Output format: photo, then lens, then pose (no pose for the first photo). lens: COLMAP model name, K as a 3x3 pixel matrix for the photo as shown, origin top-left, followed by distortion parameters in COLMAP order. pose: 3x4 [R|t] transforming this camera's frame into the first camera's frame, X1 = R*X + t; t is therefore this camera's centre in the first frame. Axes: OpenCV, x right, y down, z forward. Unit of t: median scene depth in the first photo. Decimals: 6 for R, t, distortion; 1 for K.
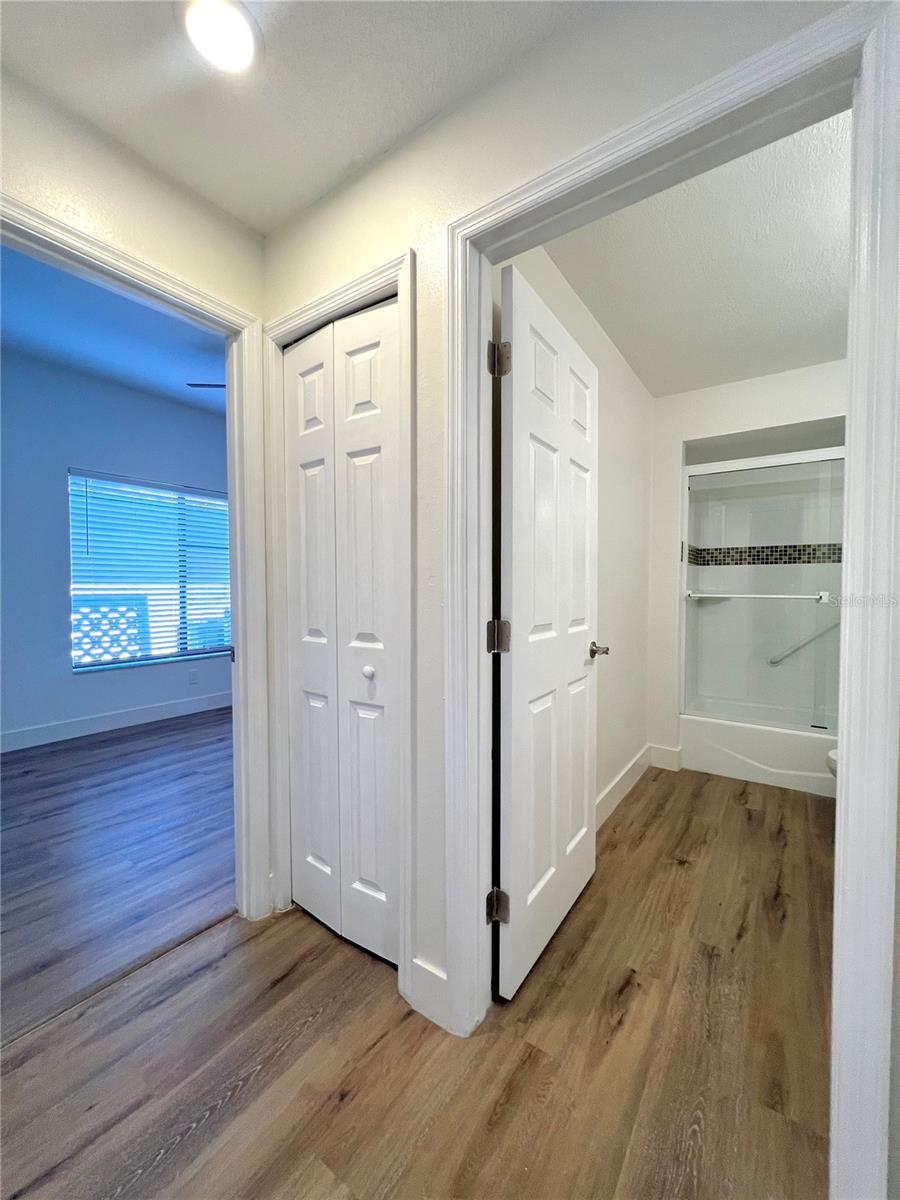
lens RADIAL K [[482.3, 0, 452.2], [0, 482.3, 600.3], [0, 0, 1]] dist [-0.000922, -0.000041]
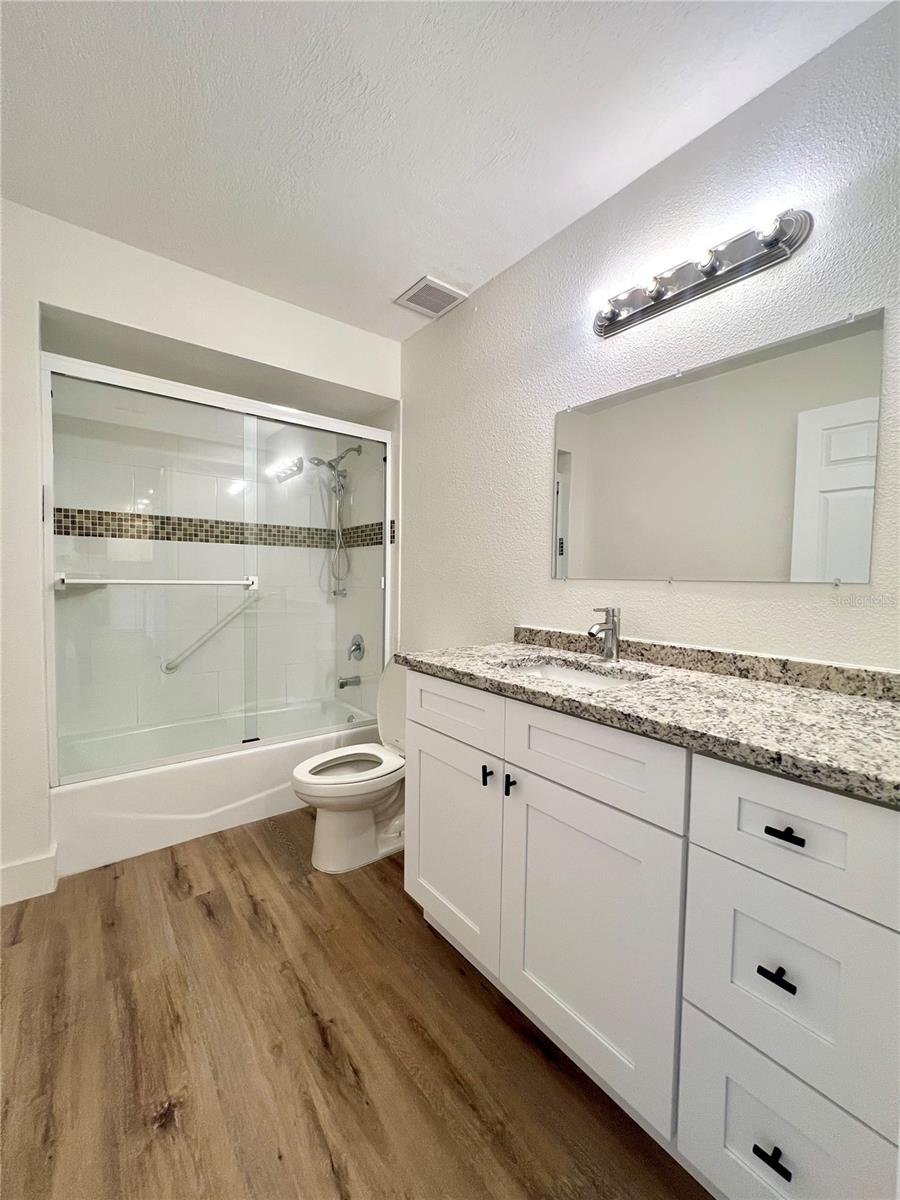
lens RADIAL K [[482.3, 0, 457.4], [0, 482.3, 595.8], [0, 0, 1]] dist [-0.000922, -0.000041]
pose [[0.285691, -0.030333, 0.957842, 0.079740], [0.016600, 0.999506, 0.026702, 0.000492], [-0.958178, 0.008272, 0.286054, 0.429258]]
